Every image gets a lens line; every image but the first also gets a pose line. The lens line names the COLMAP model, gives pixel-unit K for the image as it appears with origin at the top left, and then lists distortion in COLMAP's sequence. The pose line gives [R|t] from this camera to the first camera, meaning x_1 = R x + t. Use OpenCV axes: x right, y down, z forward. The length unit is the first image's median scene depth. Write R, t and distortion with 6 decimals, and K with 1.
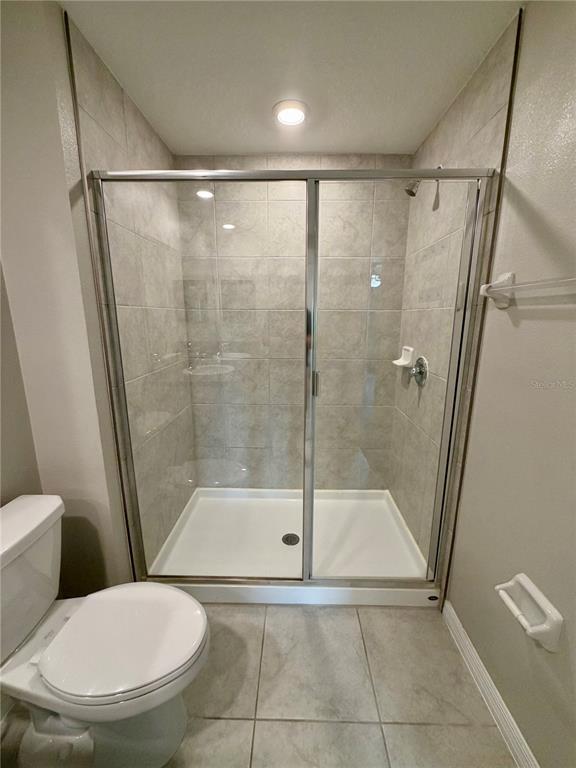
lens RADIAL K [[305.9, 0, 289.2], [0, 305.9, 381.9], [0, 0, 1]] dist [-0.003529, 0.000371]
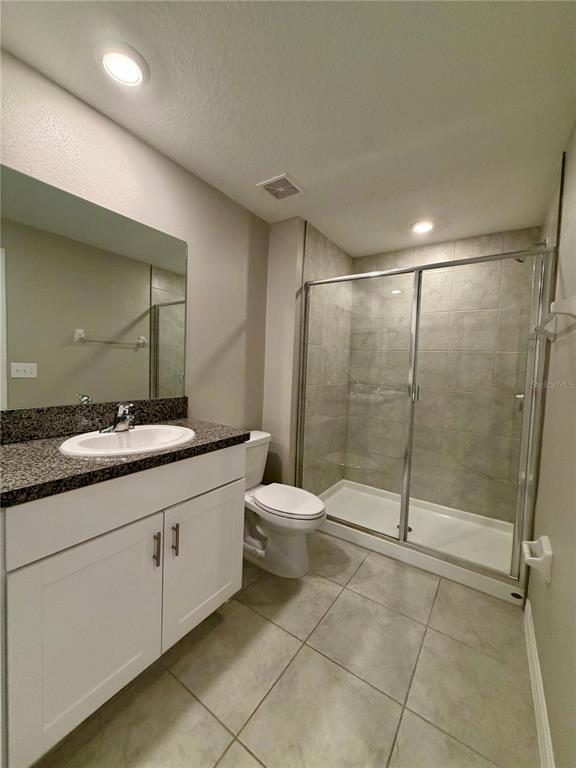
lens RADIAL K [[305.9, 0, 288.6], [0, 305.9, 379.8], [0, 0, 1]] dist [-0.003529, 0.000371]
pose [[0.834749, 0.058118, -0.547556, 0.341164], [-0.151876, 0.980141, -0.127502, 0.200774], [0.529272, 0.189593, 0.826998, -0.523418]]
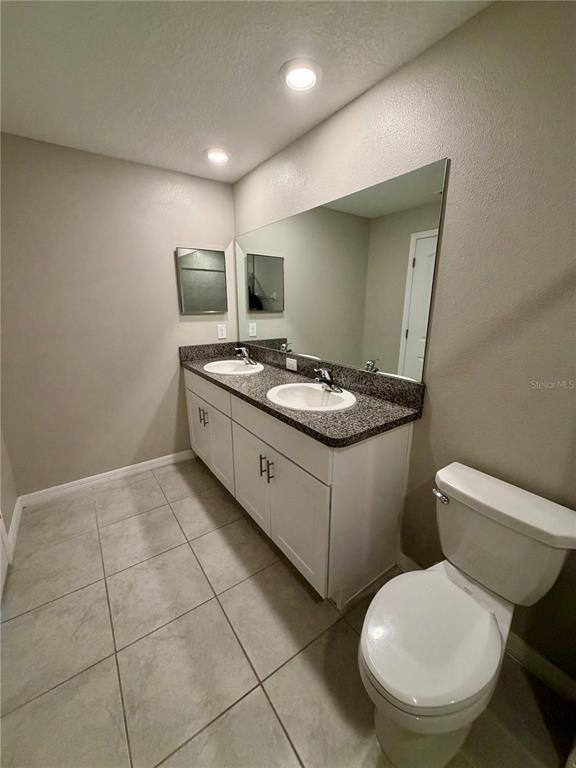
lens RADIAL K [[305.9, 0, 292.0], [0, 305.9, 382.4], [0, 0, 1]] dist [-0.003529, 0.000371]
pose [[-0.800985, 0.150985, -0.579333, 0.187435], [-0.124358, 0.904610, 0.407696, -0.170946], [0.585627, 0.398603, -0.705802, 0.736130]]
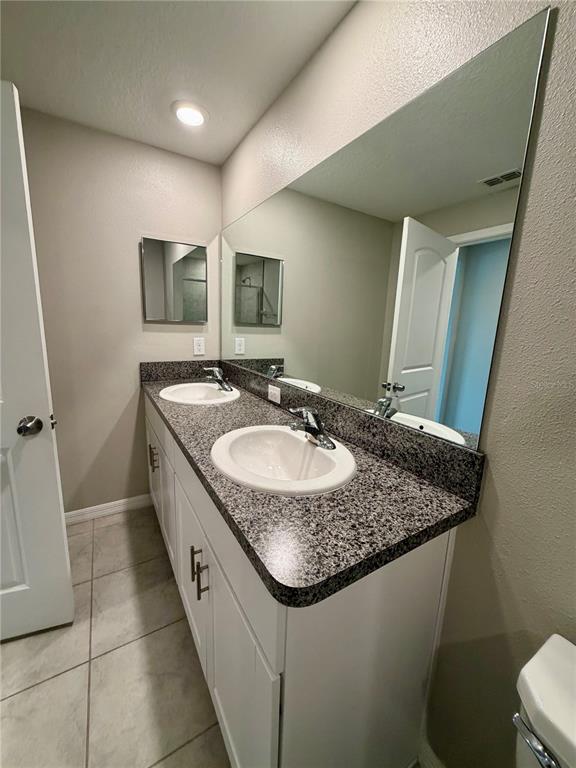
lens RADIAL K [[305.9, 0, 292.6], [0, 305.9, 381.9], [0, 0, 1]] dist [-0.003529, 0.000371]
pose [[-0.838511, 0.067274, -0.540716, -0.167724], [-0.152015, 0.924066, 0.350705, -0.066470], [0.523250, 0.376267, -0.764612, 0.482721]]
